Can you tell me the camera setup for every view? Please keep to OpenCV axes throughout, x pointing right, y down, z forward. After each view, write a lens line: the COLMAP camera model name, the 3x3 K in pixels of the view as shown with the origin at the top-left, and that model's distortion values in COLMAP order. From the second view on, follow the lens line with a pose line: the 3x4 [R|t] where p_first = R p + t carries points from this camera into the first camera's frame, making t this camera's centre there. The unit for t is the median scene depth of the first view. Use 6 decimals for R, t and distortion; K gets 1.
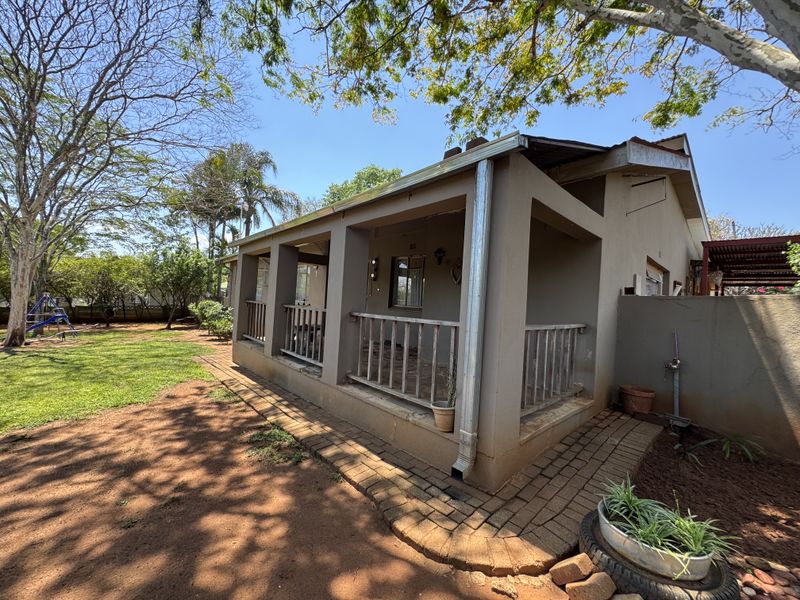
lens RADIAL K [[318.3, 0, 399.6], [0, 318.3, 299.7], [0, 0, 1]] dist [-0.003006, 0.000322]
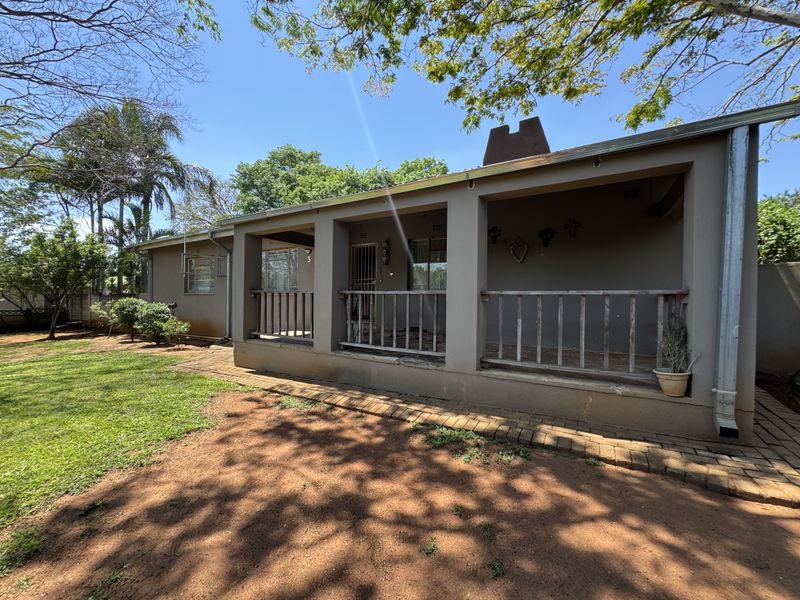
lens RADIAL K [[318.3, 0, 400.1], [0, 318.3, 299.6], [0, 0, 1]] dist [-0.003006, 0.000322]
pose [[0.956983, -0.050956, 0.285634, -0.657675], [0.041916, 0.998410, 0.037678, 0.018628], [-0.287100, -0.024084, 0.957598, 0.193250]]
